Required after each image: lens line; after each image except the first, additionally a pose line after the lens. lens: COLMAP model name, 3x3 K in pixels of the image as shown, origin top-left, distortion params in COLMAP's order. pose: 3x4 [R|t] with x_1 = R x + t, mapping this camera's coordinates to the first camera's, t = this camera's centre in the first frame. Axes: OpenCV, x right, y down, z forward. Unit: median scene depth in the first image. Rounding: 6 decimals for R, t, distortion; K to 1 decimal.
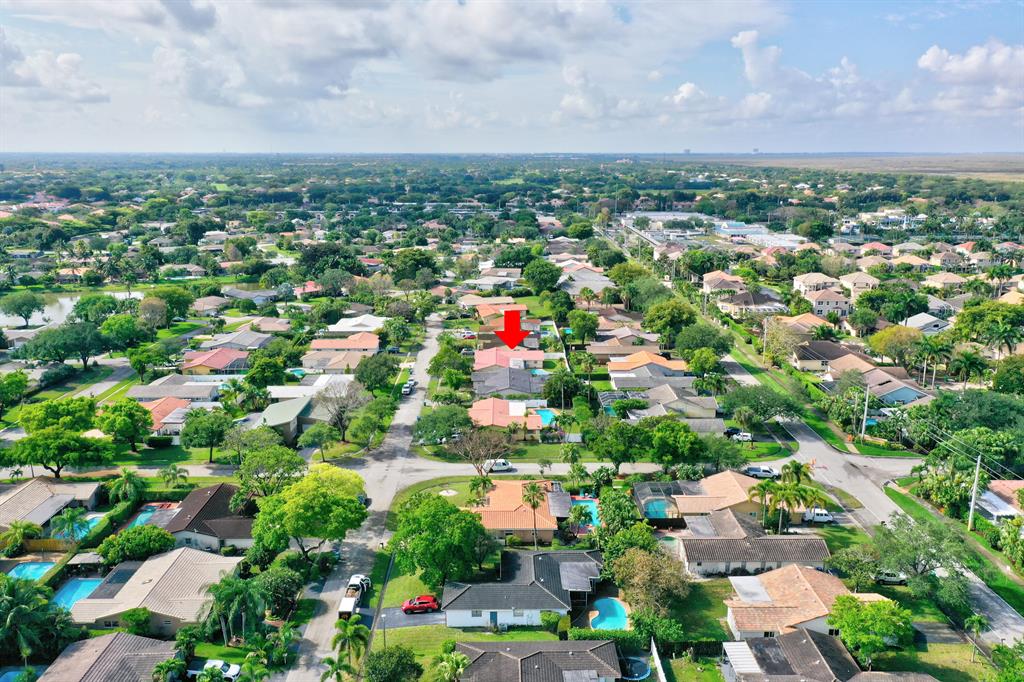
lens RADIAL K [[831.2, 0, 512.4], [0, 831.2, 343.3], [0, 0, 1]] dist [-0.017061, 0.005090]
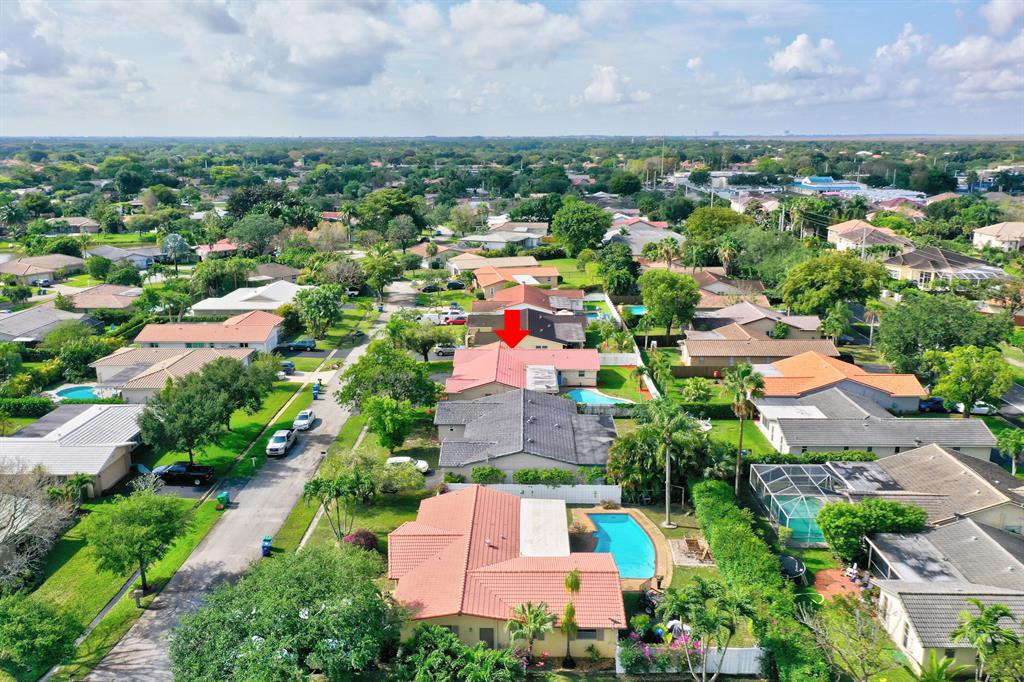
lens RADIAL K [[831.2, 0, 511.6], [0, 831.2, 337.1], [0, 0, 1]] dist [-0.017061, 0.005090]
pose [[0.999545, 0.004345, -0.029859, 0.001932], [-0.004049, 0.999942, 0.009964, -0.002635], [0.029900, -0.009839, 0.999504, 0.470469]]
